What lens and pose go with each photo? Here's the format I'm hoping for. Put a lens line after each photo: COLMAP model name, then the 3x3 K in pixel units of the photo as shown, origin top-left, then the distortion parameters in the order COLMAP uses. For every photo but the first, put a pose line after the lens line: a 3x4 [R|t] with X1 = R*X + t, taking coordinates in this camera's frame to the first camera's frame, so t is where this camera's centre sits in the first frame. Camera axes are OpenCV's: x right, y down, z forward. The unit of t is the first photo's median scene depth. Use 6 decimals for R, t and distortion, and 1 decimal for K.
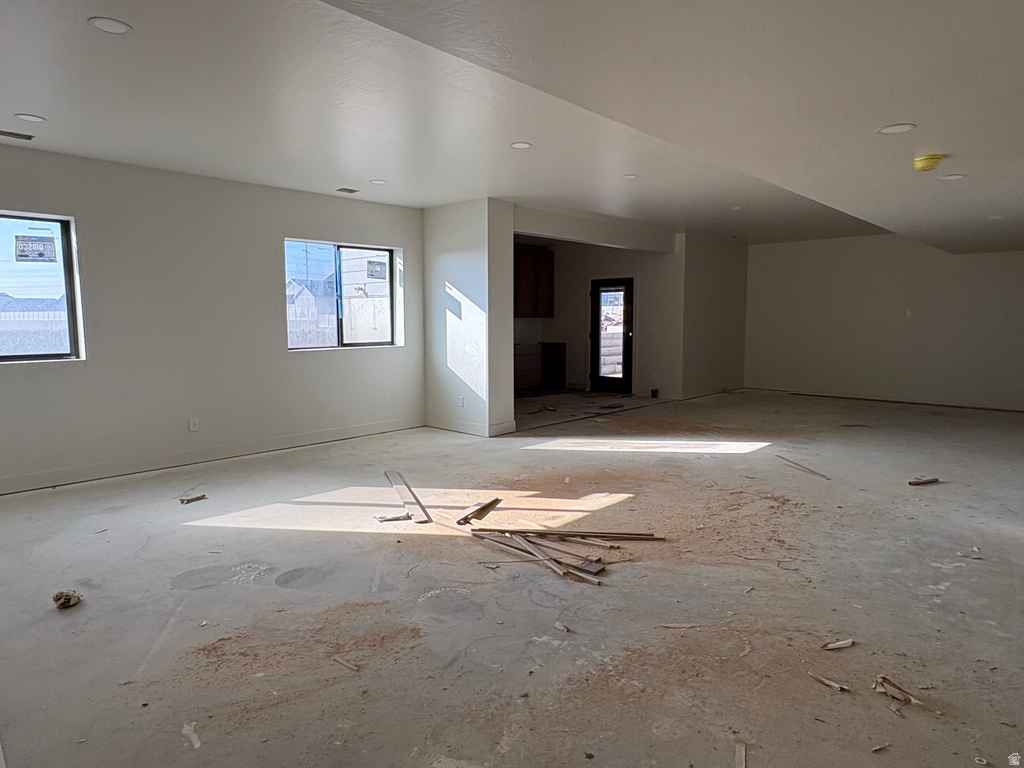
lens RADIAL K [[620.3, 0, 510.2], [0, 620.3, 388.3], [0, 0, 1]] dist [0.021165, -0.002063]
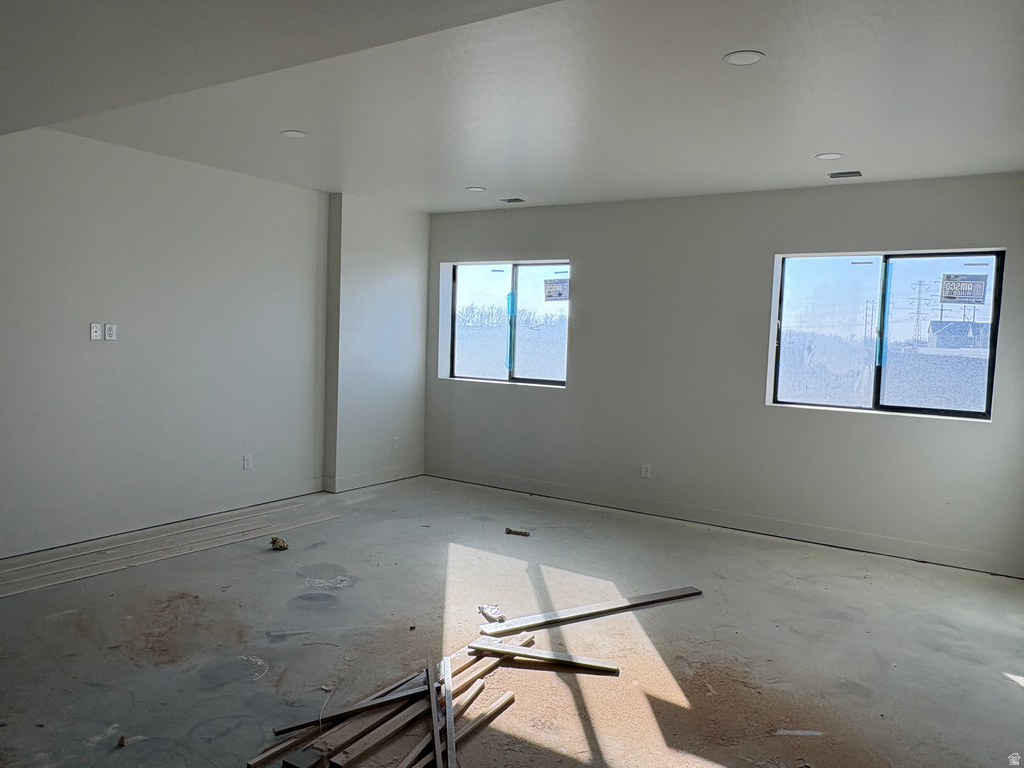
lens RADIAL K [[737.9, 0, 513.8], [0, 737.9, 385.5], [0, 0, 1]] dist [-0.020270, -0.005940]
pose [[0.191756, 0.071161, -0.978859, 0.383057], [-0.155227, 0.987013, 0.041345, -0.061725], [0.969089, 0.144017, 0.200312, 0.455079]]
